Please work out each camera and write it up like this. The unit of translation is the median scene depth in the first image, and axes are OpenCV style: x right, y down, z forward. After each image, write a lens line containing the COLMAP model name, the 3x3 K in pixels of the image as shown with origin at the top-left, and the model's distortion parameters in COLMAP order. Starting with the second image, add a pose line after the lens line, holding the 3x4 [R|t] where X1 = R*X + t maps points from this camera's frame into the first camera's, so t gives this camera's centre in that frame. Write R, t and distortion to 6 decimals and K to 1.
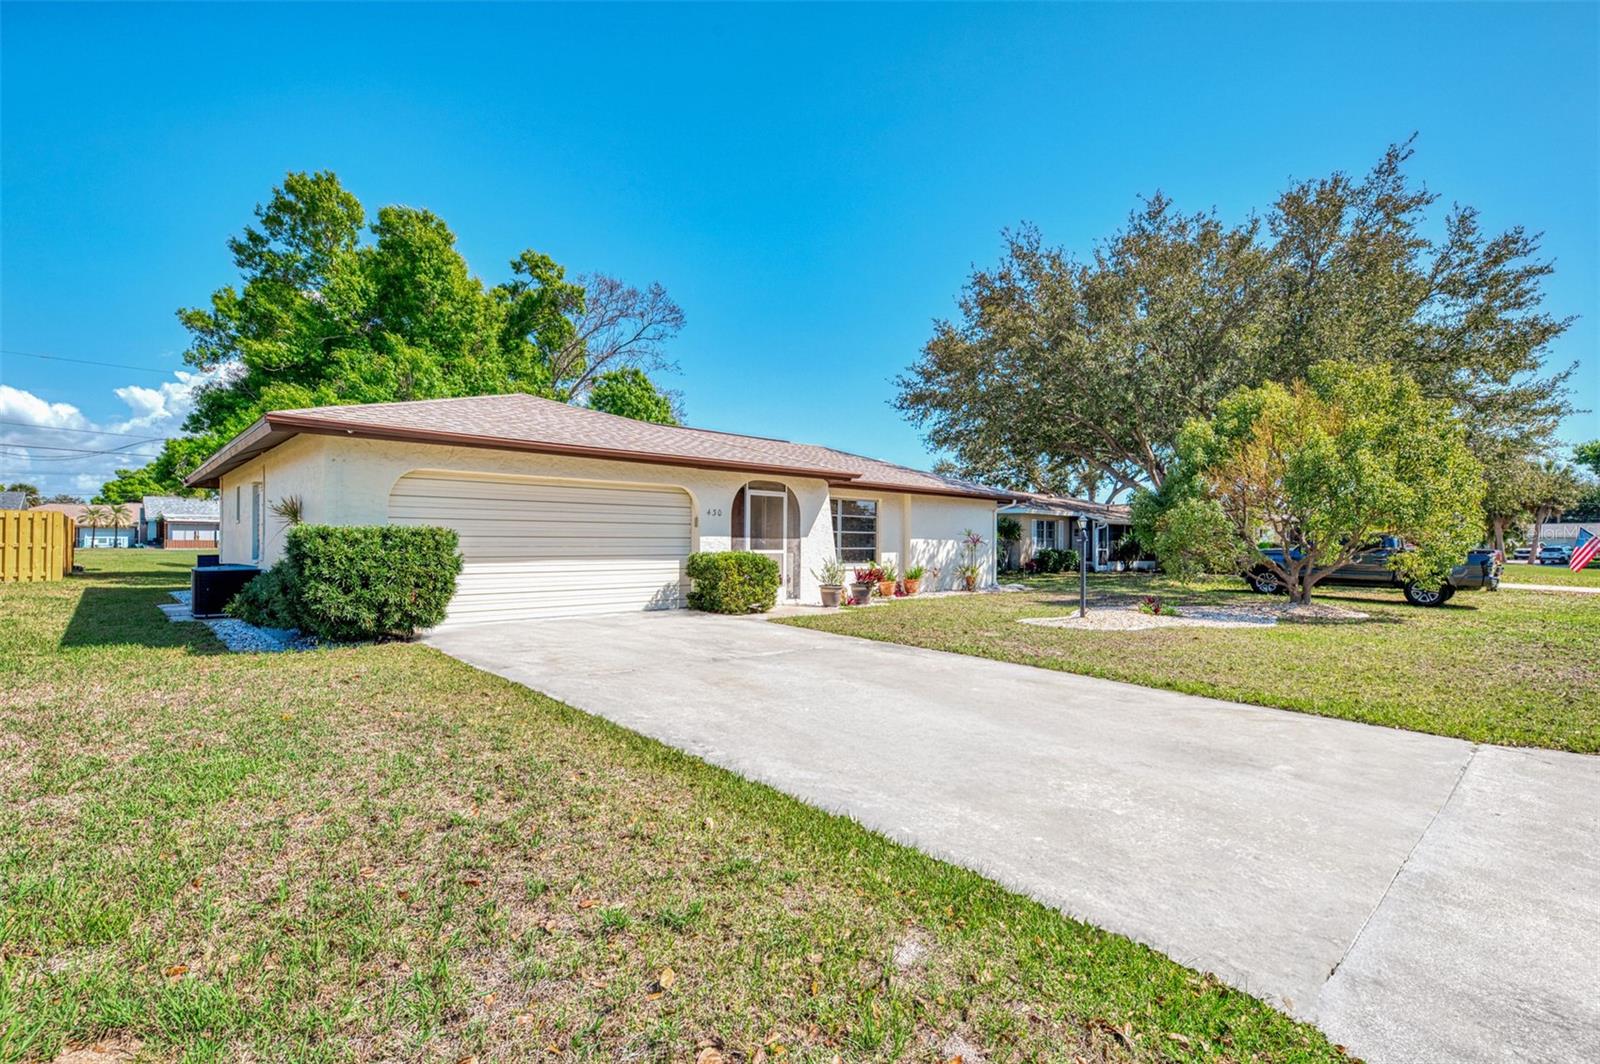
lens RADIAL K [[768.9, 0, 799.1], [0, 768.9, 535.5], [0, 0, 1]] dist [-0.018351, -0.000146]
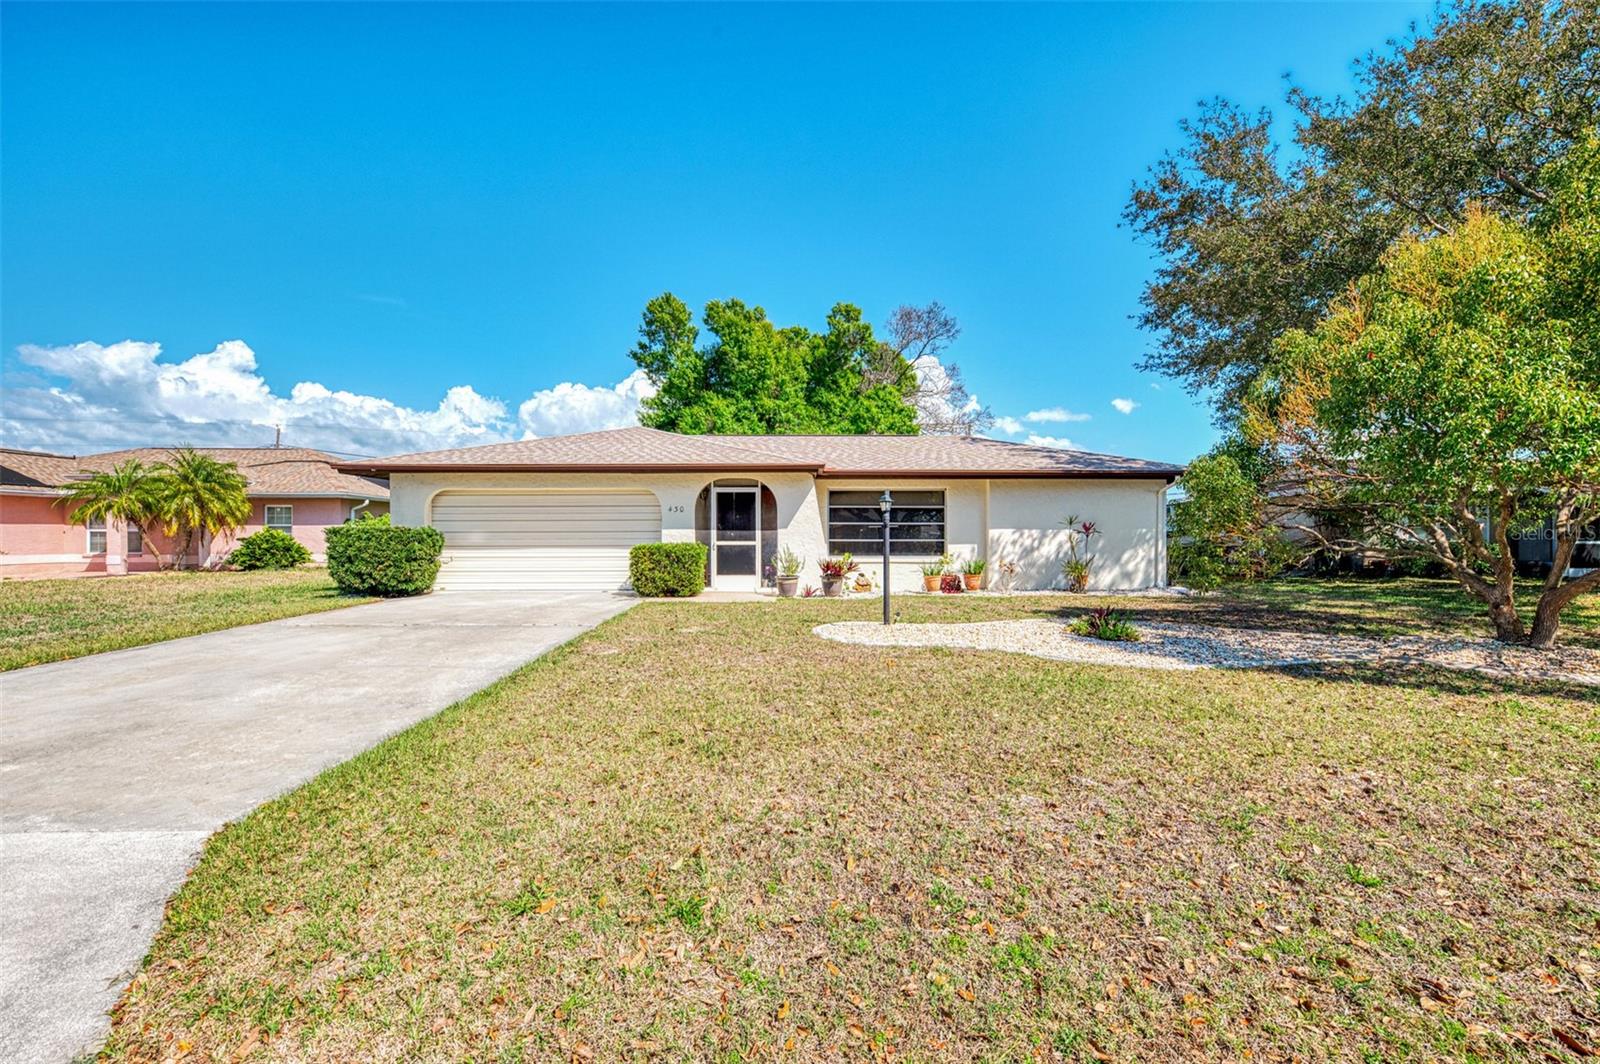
lens RADIAL K [[641.1, 0, 799.4], [0, 641.1, 534.9], [0, 0, 1]] dist [0.002015, 0.000051]
pose [[0.703651, -0.011106, -0.710459, 0.629626], [0.011808, 0.999923, -0.003936, 0.013521], [0.710448, -0.005619, 0.703727, 0.396323]]
